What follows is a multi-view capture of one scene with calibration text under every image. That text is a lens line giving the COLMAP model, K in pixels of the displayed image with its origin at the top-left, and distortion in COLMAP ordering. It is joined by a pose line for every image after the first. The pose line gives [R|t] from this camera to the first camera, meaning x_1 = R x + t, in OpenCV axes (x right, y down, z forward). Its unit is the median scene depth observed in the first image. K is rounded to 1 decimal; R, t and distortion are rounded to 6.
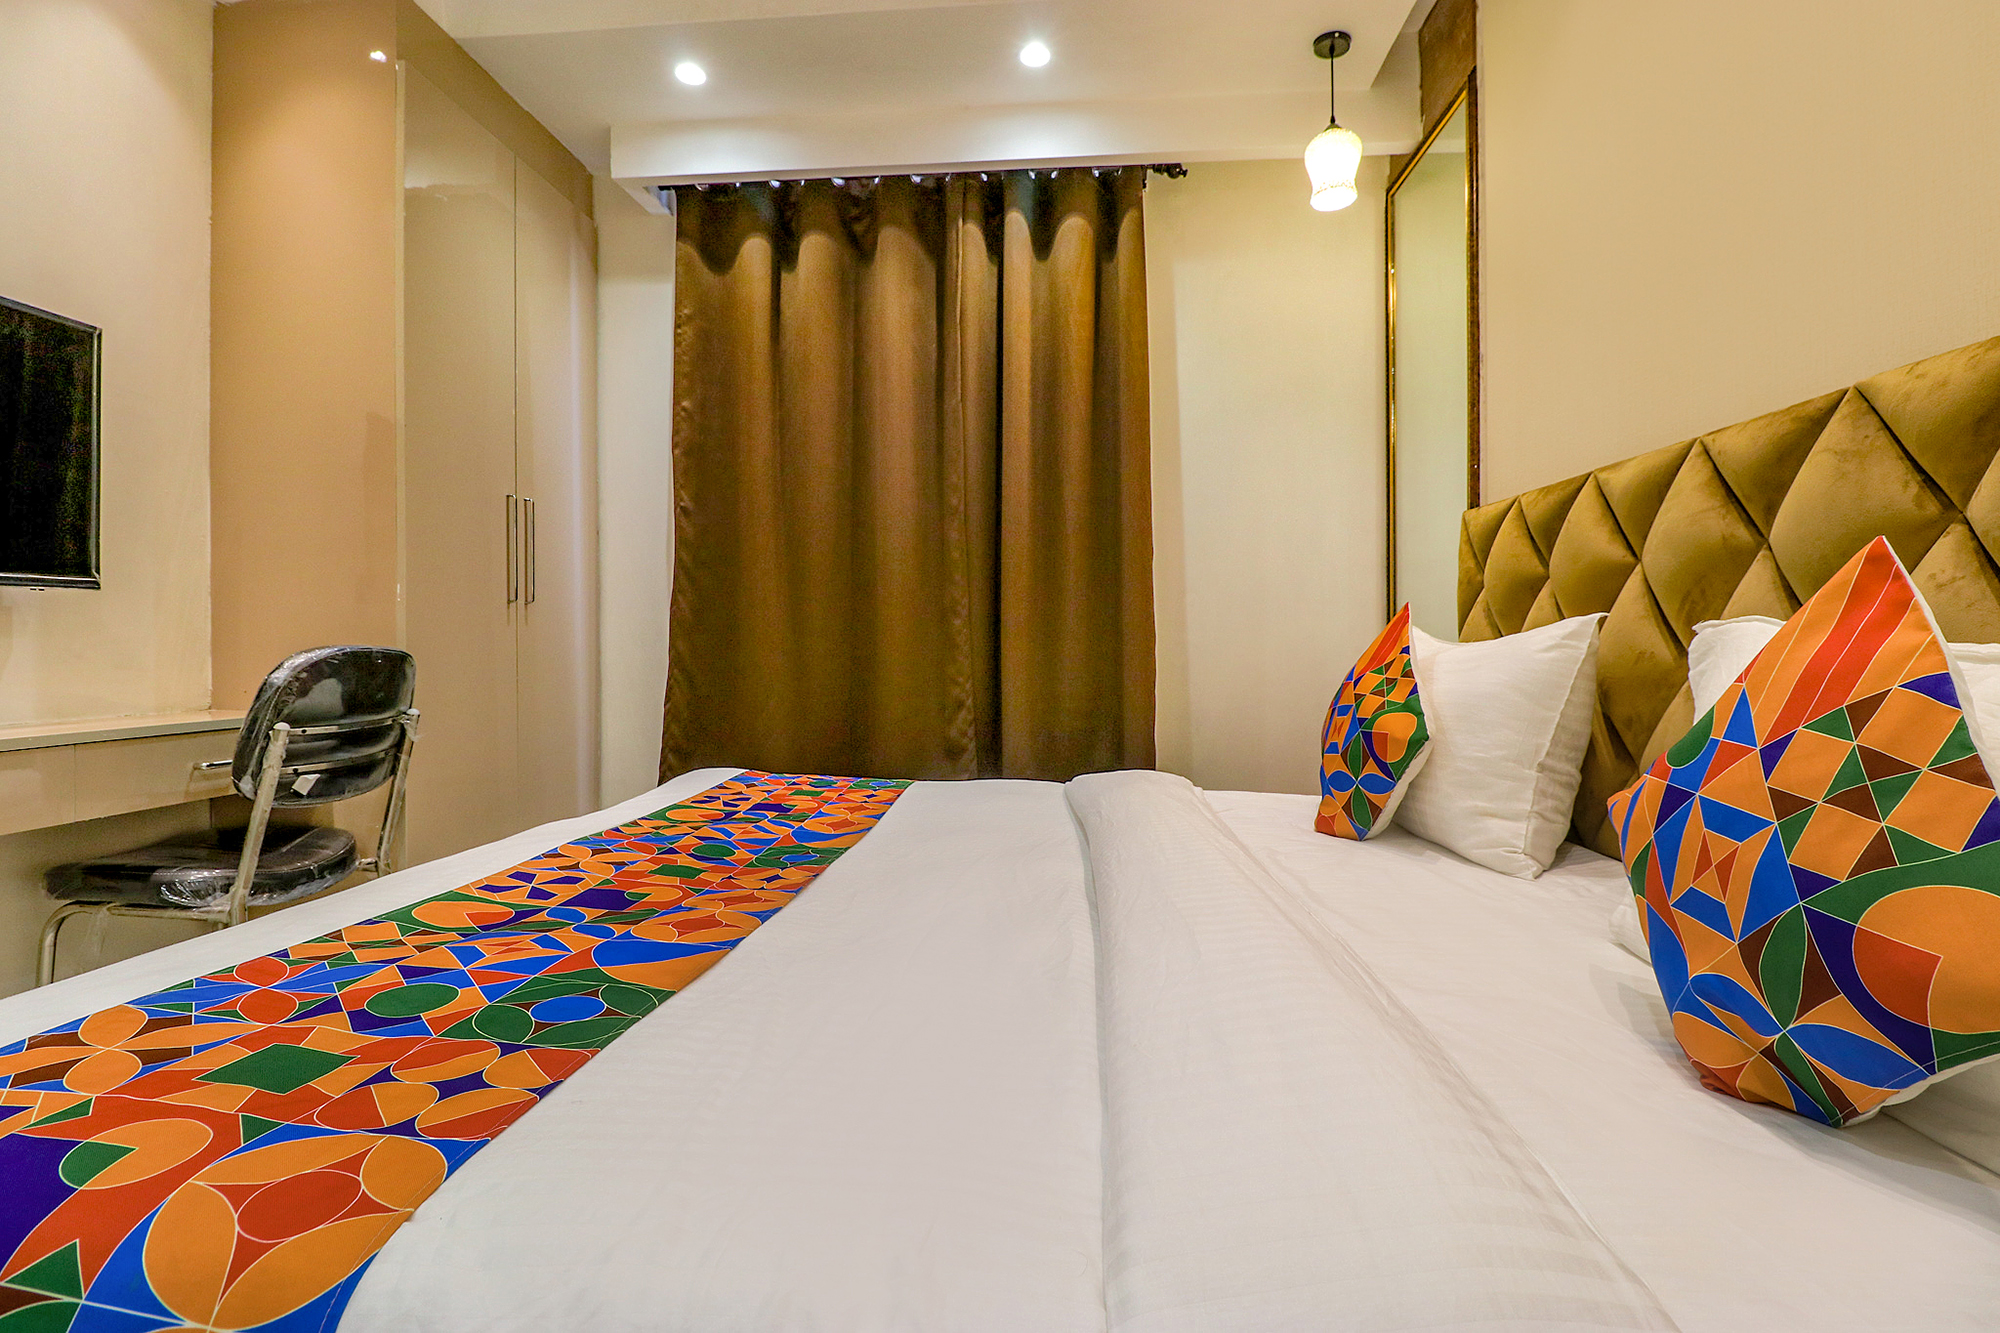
lens RADIAL K [[936.8, 0, 1007.3], [0, 936.8, 644.2], [0, 0, 1]] dist [0.001366, -0.012733]
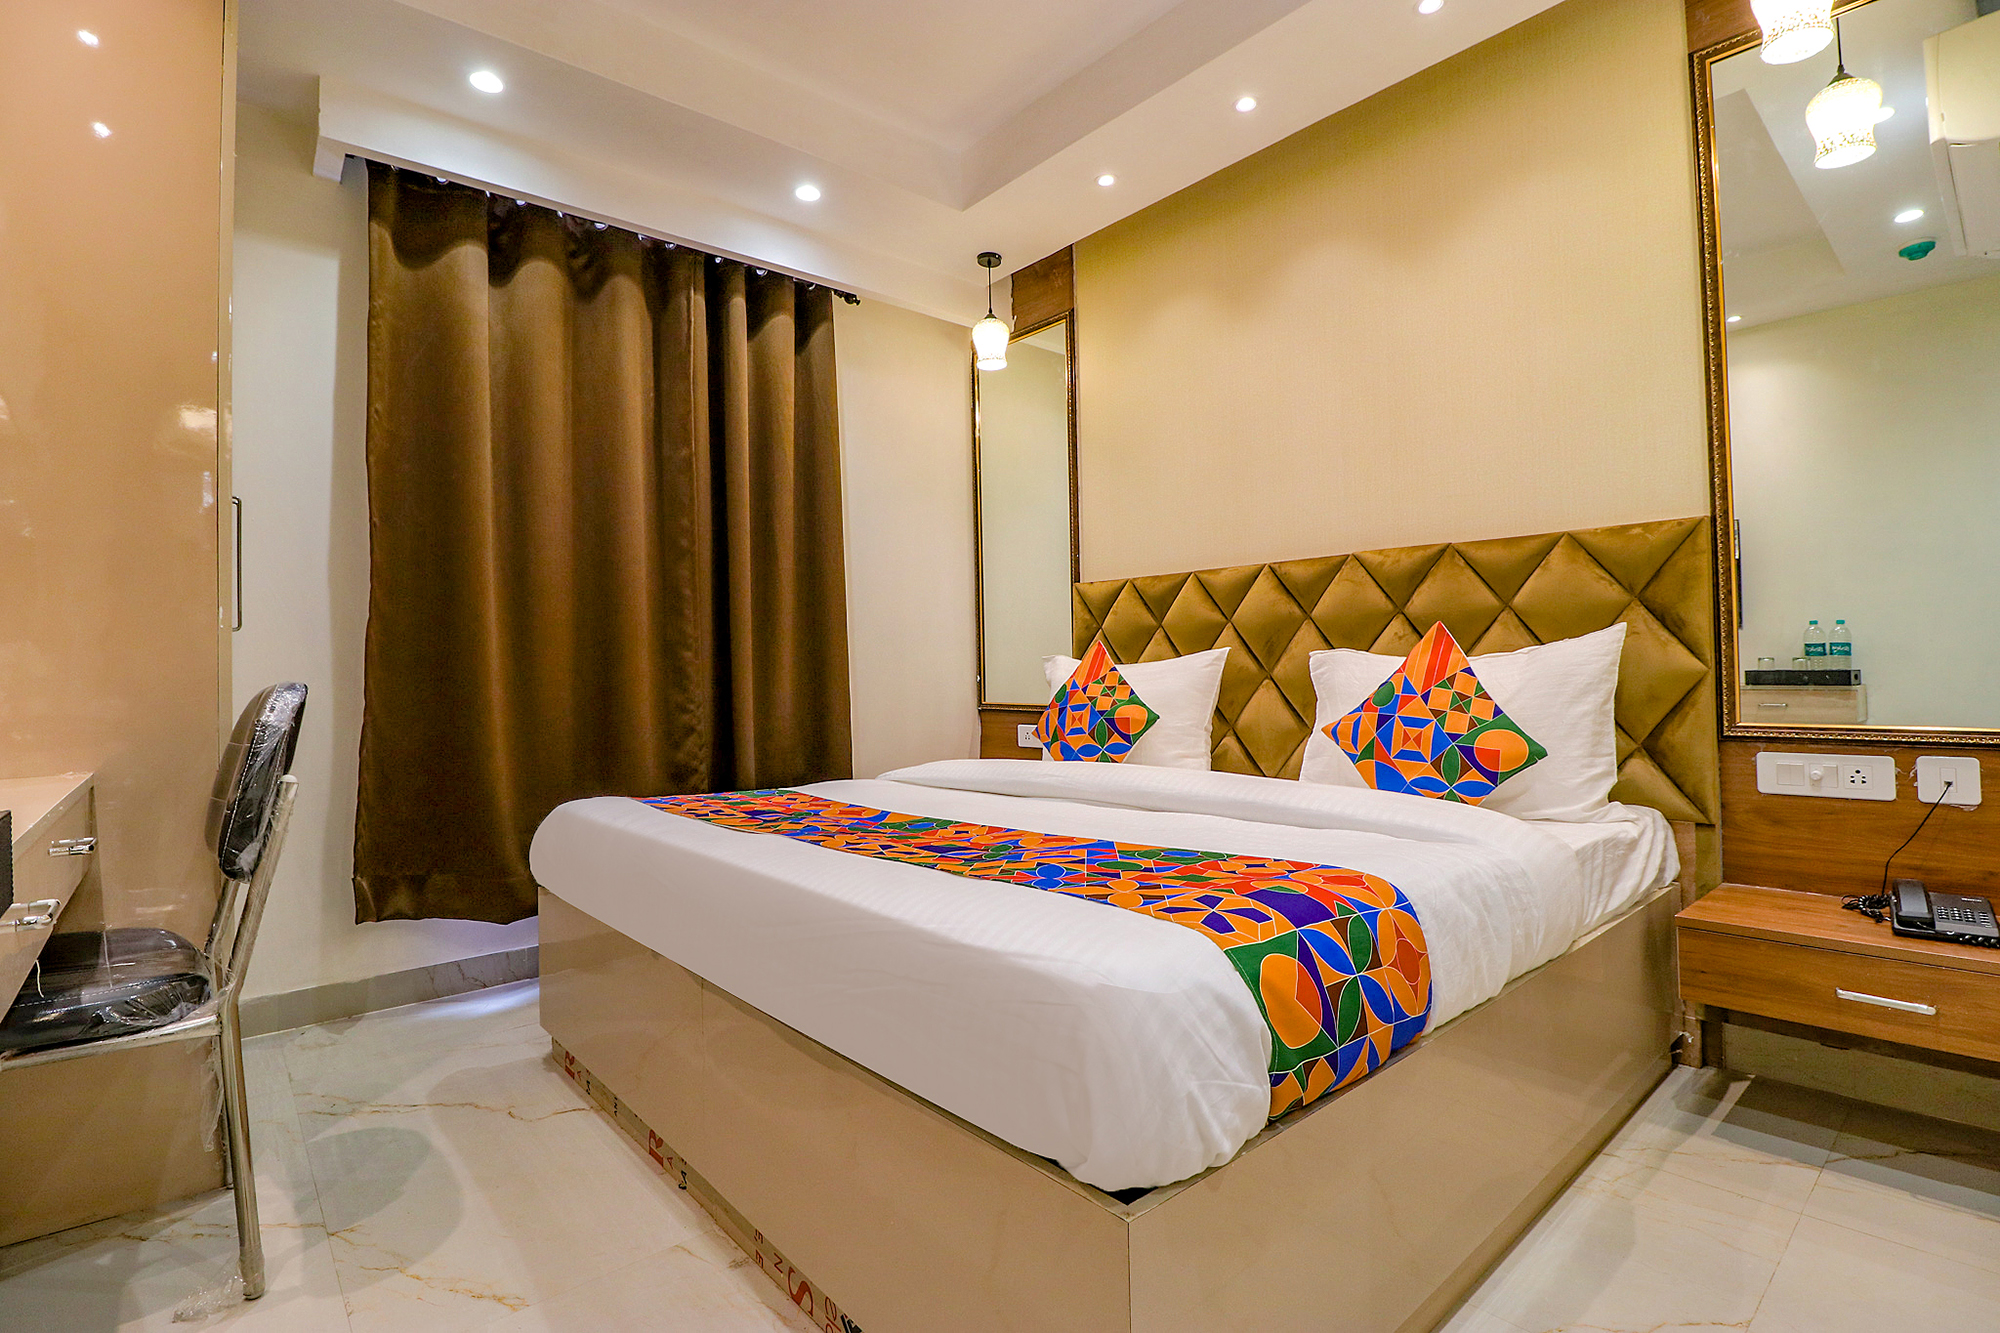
lens RADIAL K [[932.5, 0, 1008.8], [0, 932.5, 646.0], [0, 0, 1]] dist [0.001813, -0.013339]
pose [[0.701064, 0.003385, 0.713090, -0.757255], [0.020530, 0.999478, -0.024928, 0.002423], [-0.712802, 0.032115, 0.700629, -0.033098]]
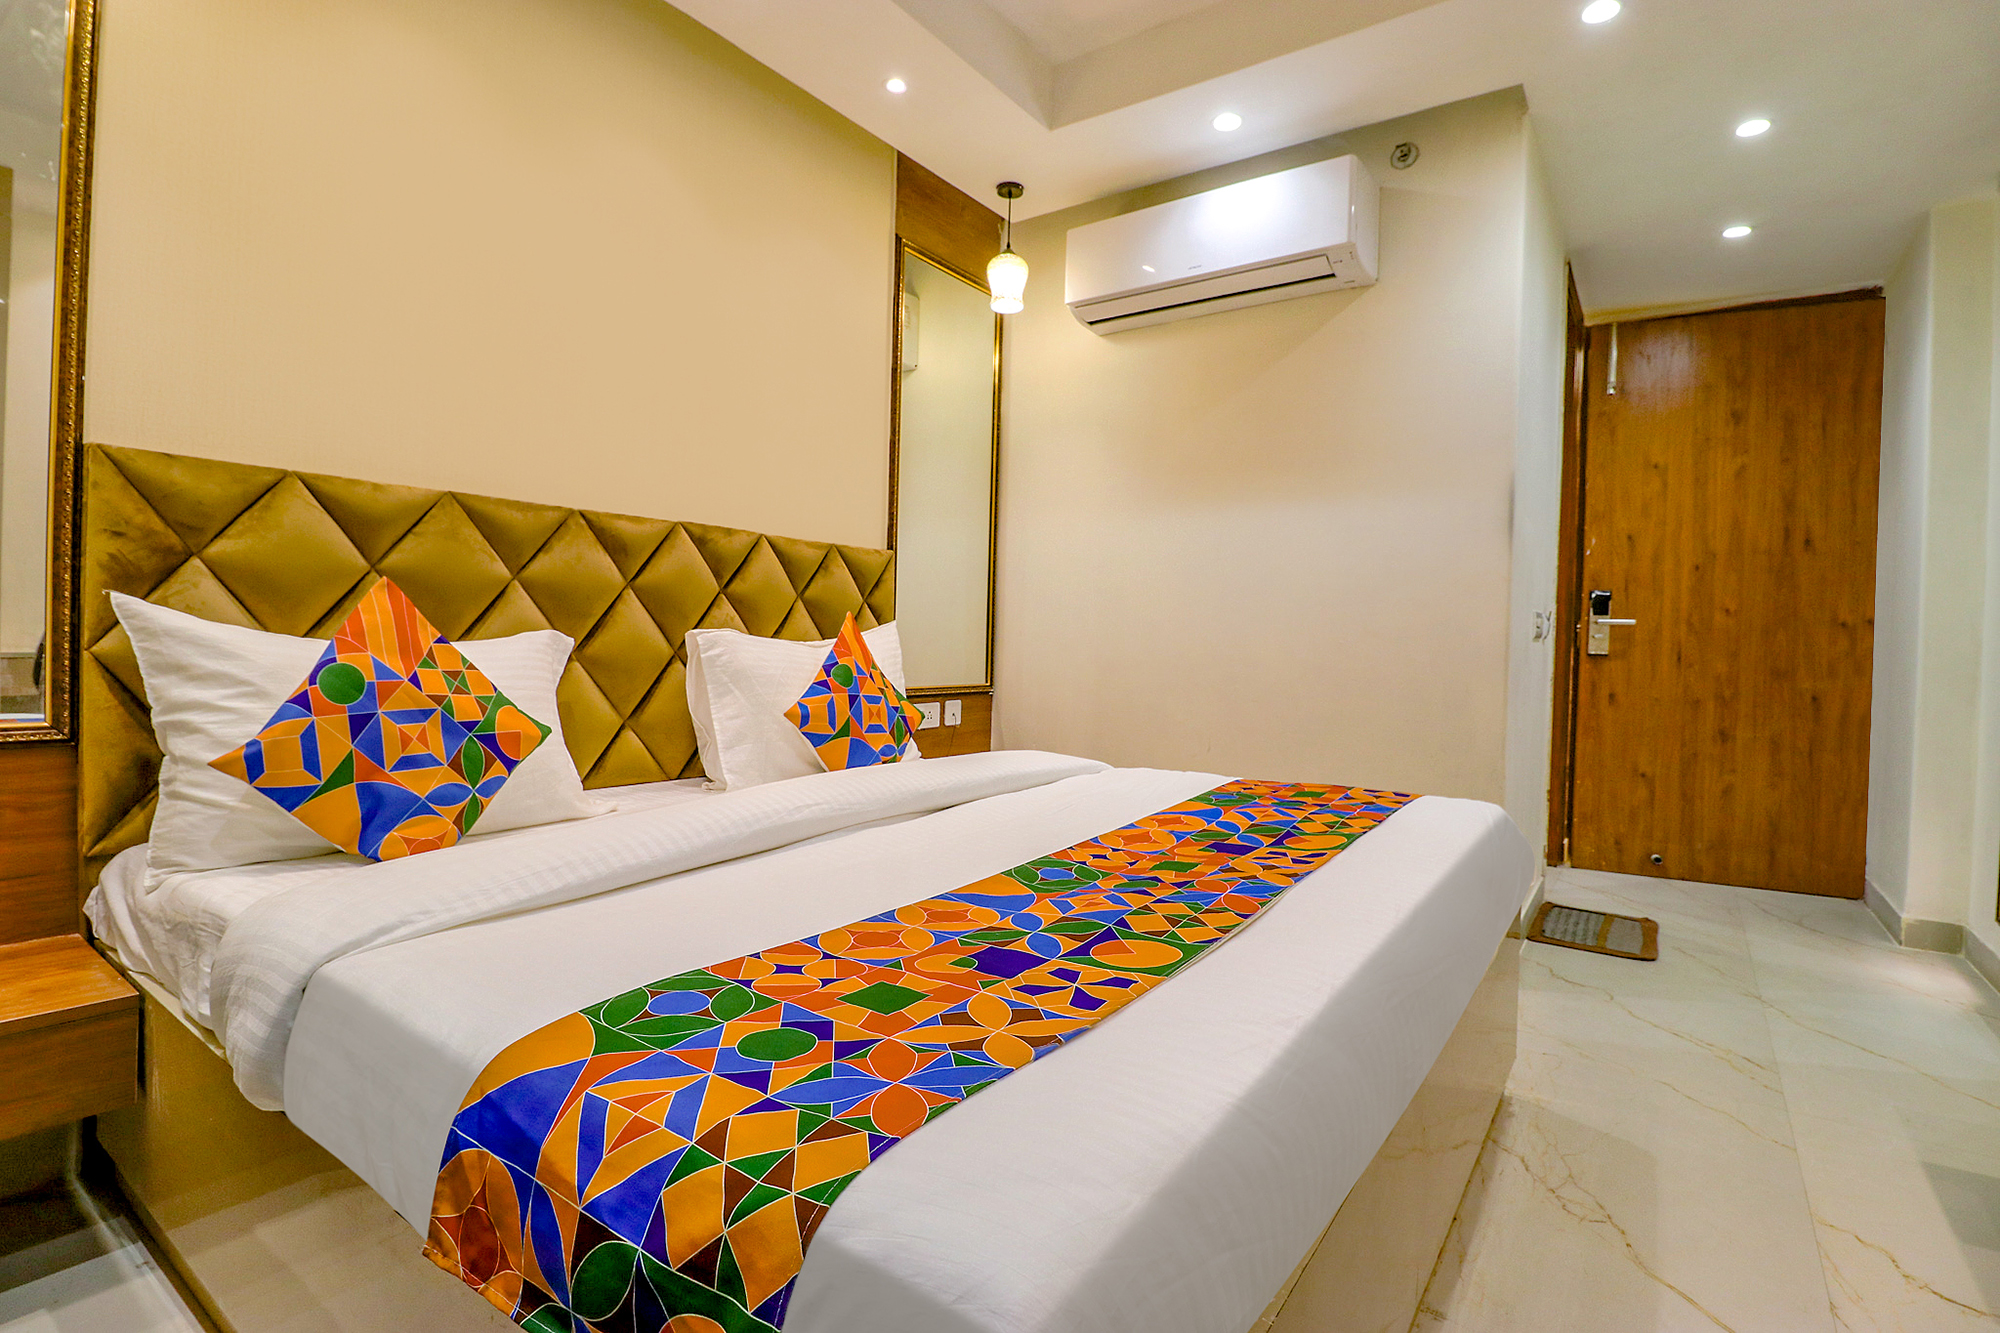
lens RADIAL K [[936.8, 0, 1007.3], [0, 936.8, 644.2], [0, 0, 1]] dist [0.001366, -0.012733]
pose [[-0.854290, -0.018548, 0.519466, -0.467779], [-0.019110, 0.999808, 0.004271, -0.007771], [-0.519446, -0.006278, -0.854480, 1.286558]]
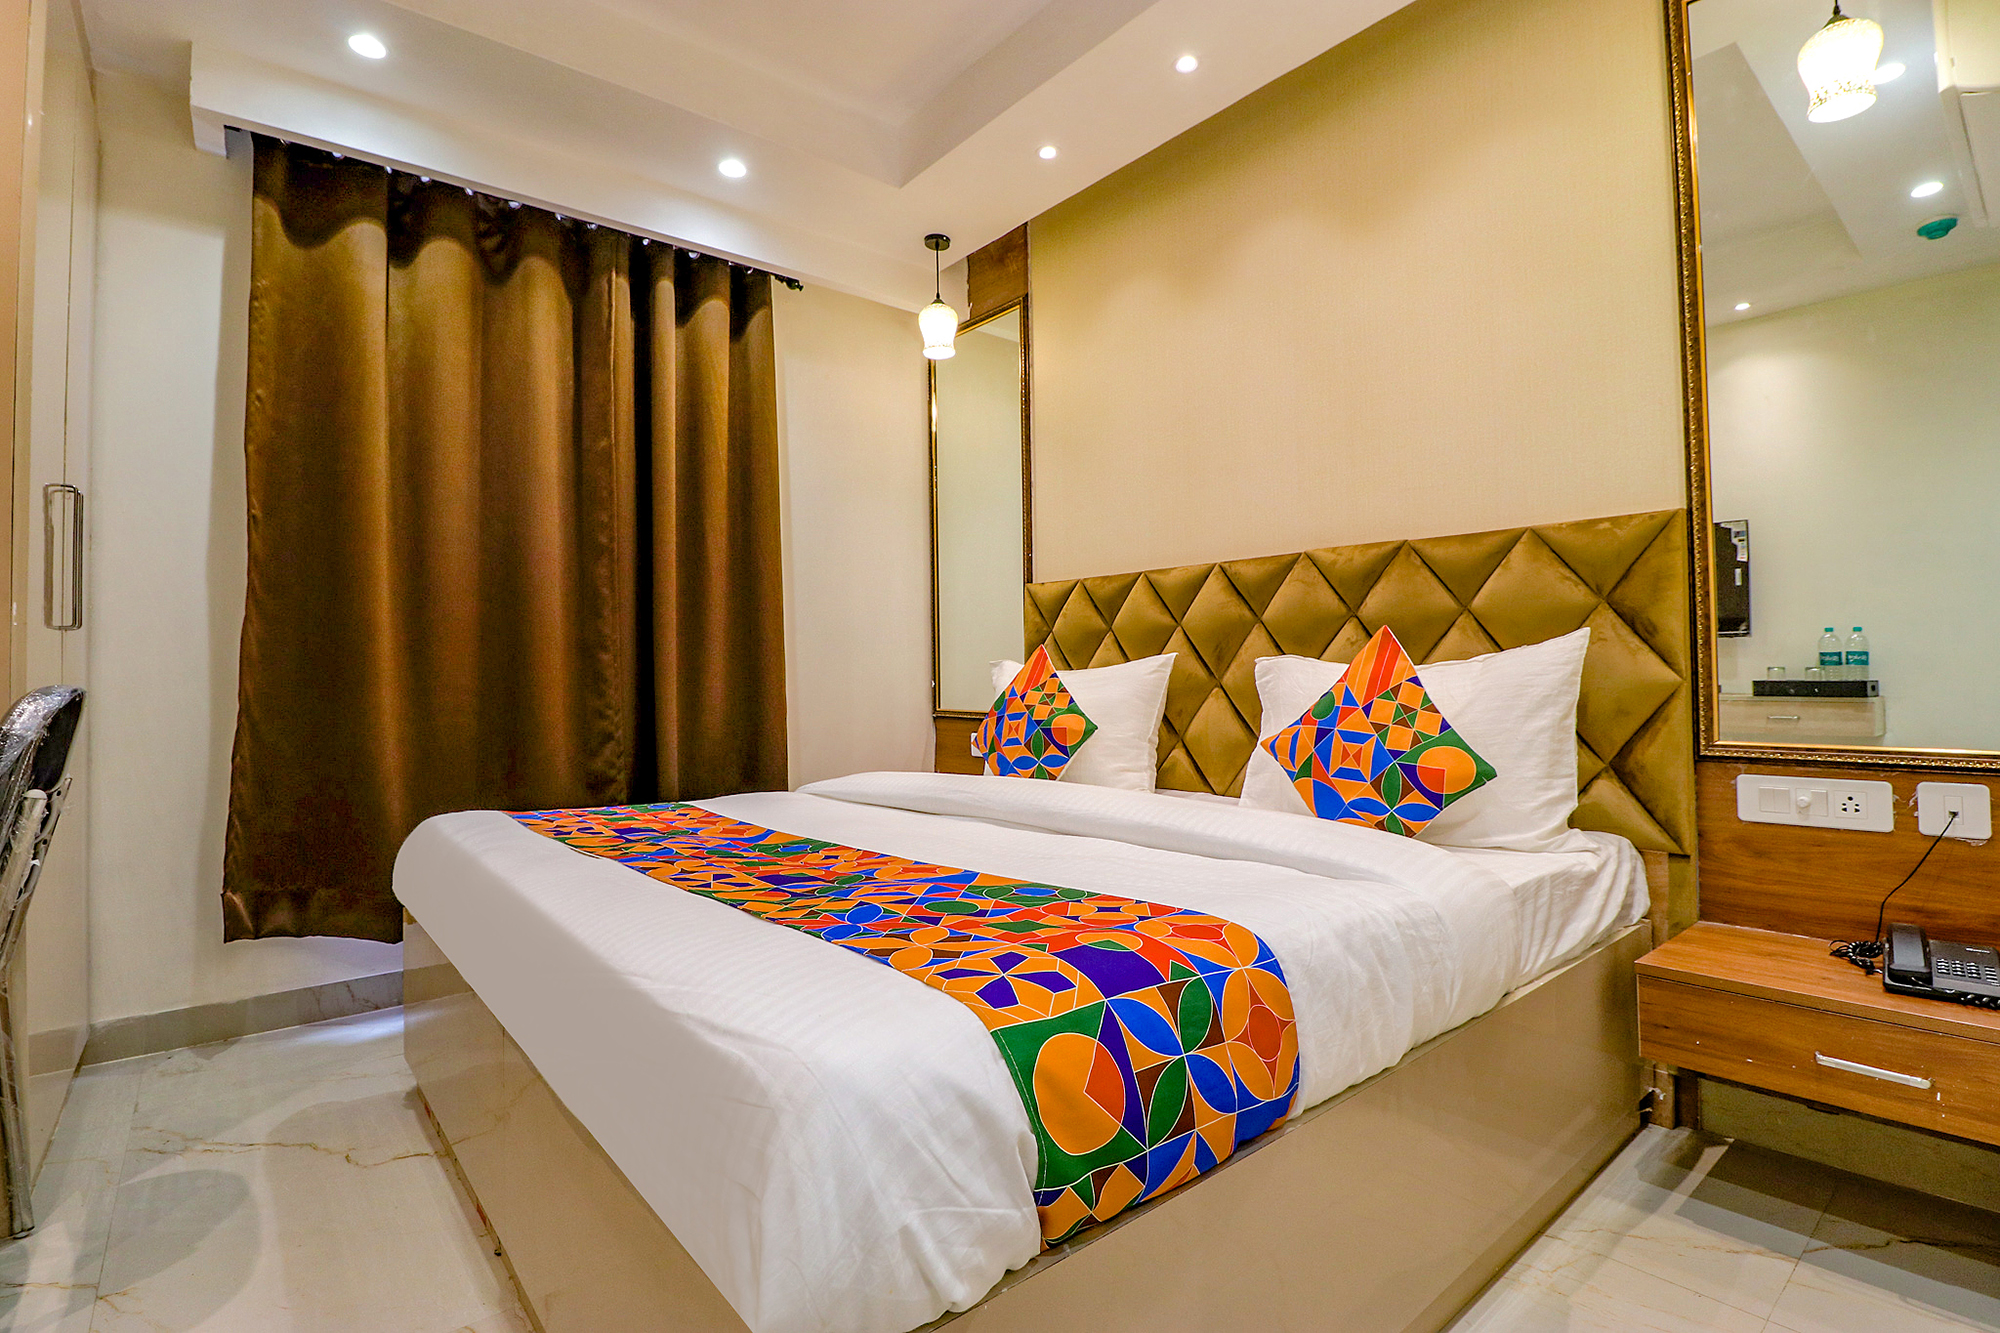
lens RADIAL K [[932.5, 0, 1008.8], [0, 932.5, 646.0], [0, 0, 1]] dist [0.001813, -0.013339]
pose [[0.716547, 0.010223, 0.697464, -0.604645], [0.014444, 0.999461, -0.029488, 0.001816], [-0.697389, 0.031204, 0.716013, -0.055888]]
